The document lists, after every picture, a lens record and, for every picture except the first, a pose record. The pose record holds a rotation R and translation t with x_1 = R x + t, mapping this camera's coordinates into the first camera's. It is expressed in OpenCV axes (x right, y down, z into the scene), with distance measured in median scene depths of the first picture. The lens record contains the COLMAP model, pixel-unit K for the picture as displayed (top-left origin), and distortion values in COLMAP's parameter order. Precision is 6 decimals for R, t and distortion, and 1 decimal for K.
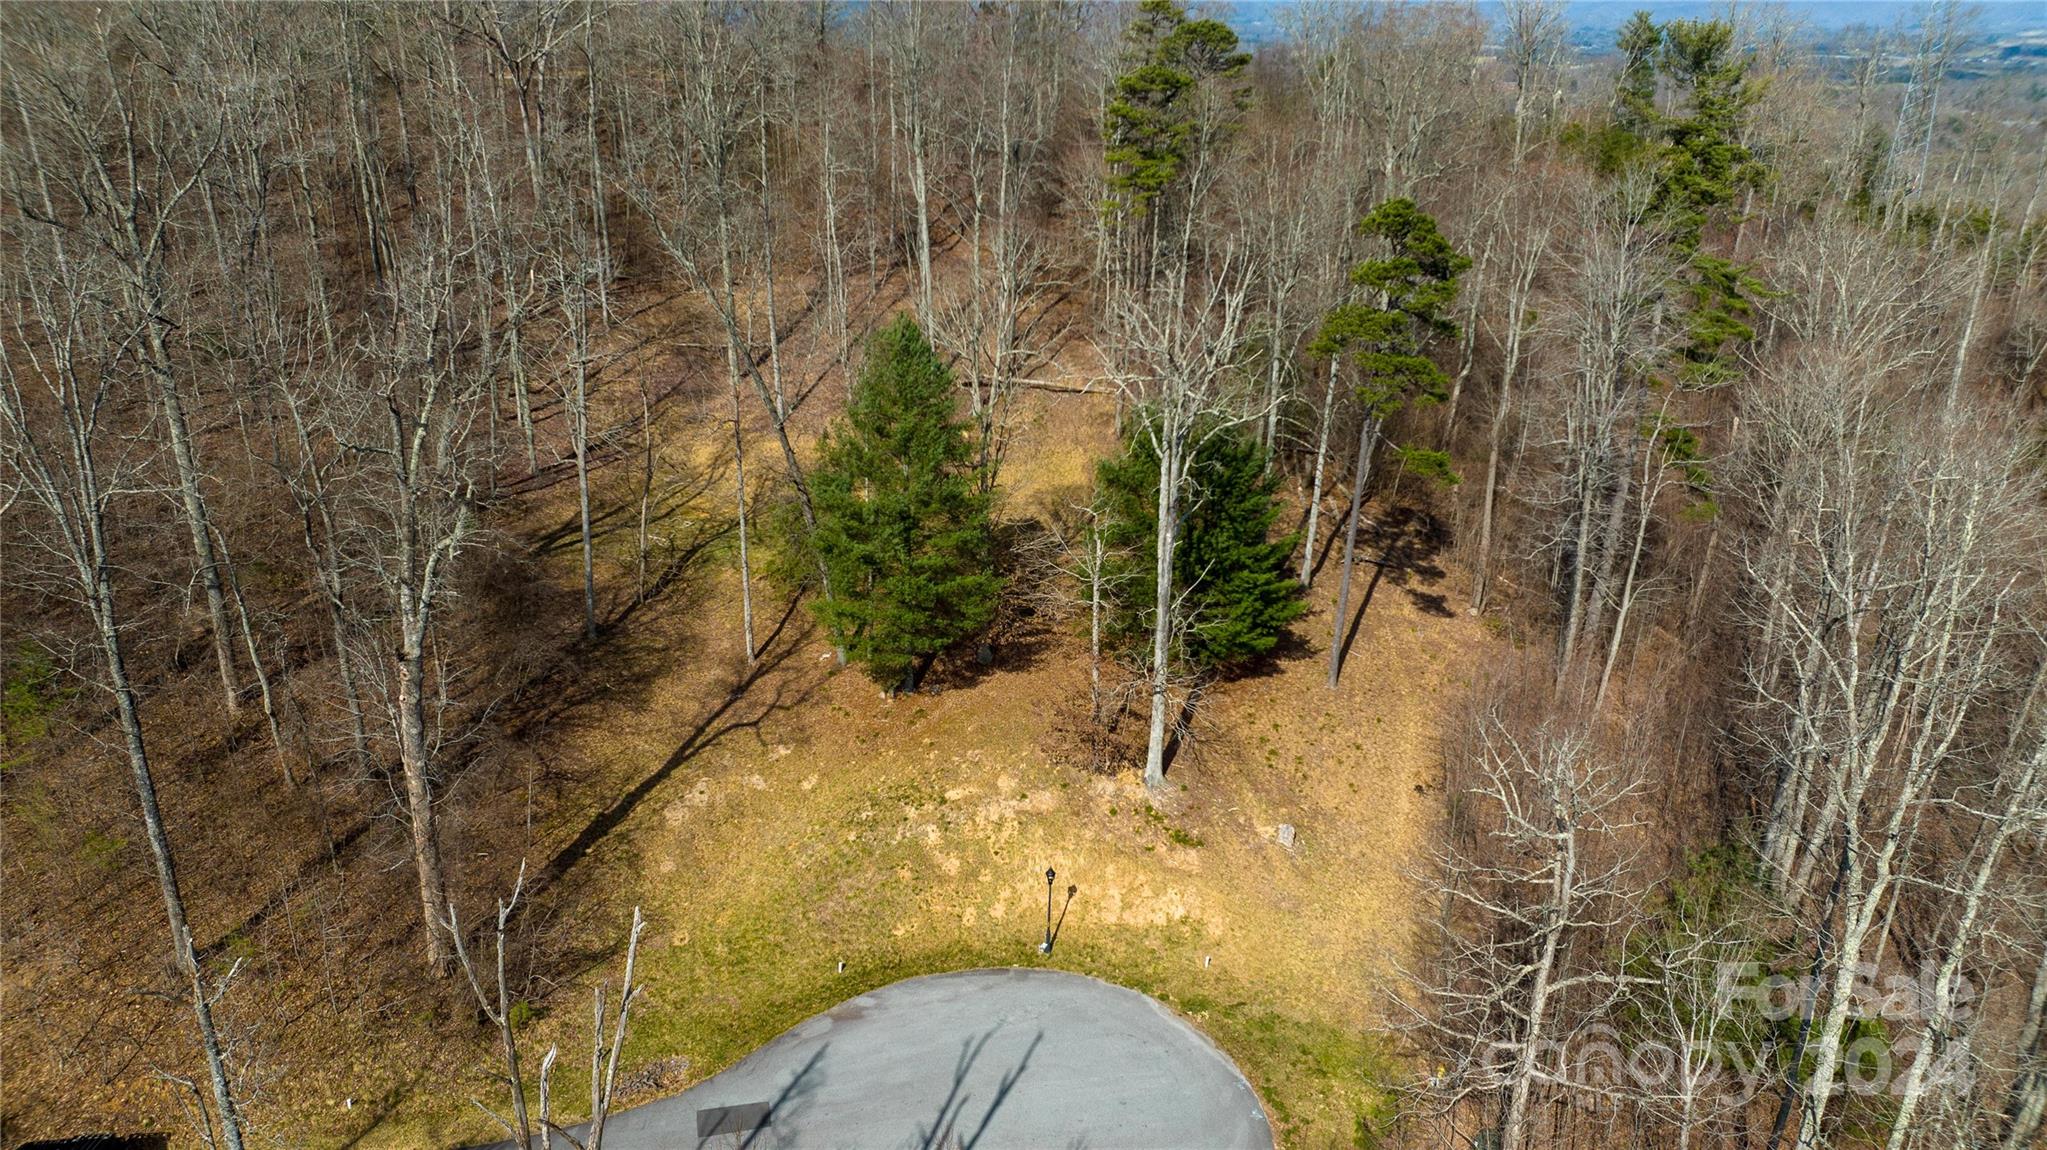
lens RADIAL K [[1469.2, 0, 1023.5], [0, 1469.2, 575.0], [0, 0, 1]] dist [0.004884, 0.003815]
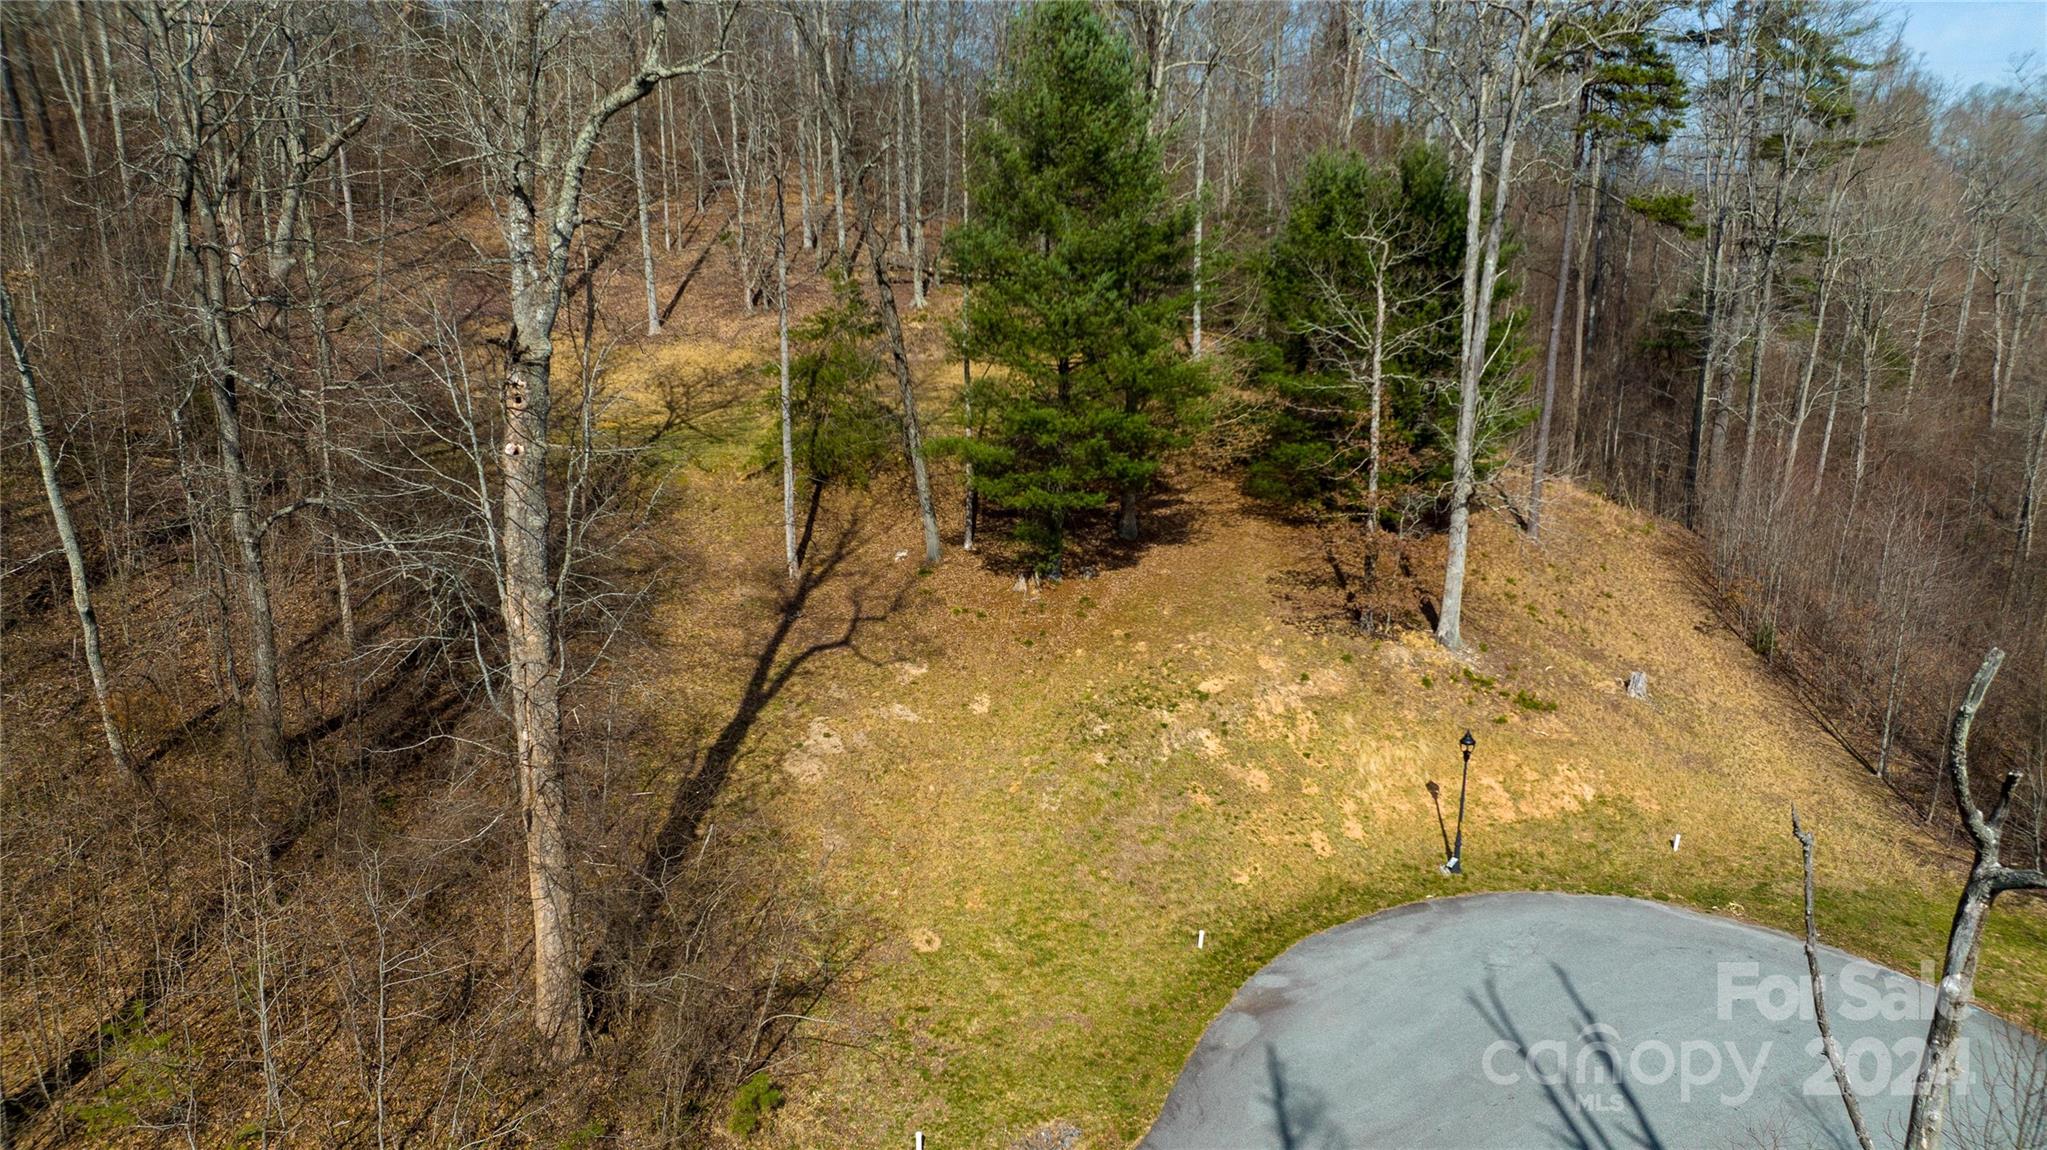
lens RADIAL K [[1469.2, 0, 1023.5], [0, 1469.2, 575.0], [0, 0, 1]] dist [0.004884, 0.003815]
pose [[0.938668, -0.085550, 0.334042, -0.344823], [0.123953, 0.987696, -0.095356, 0.153212], [-0.321774, 0.130913, 0.937722, 0.402217]]
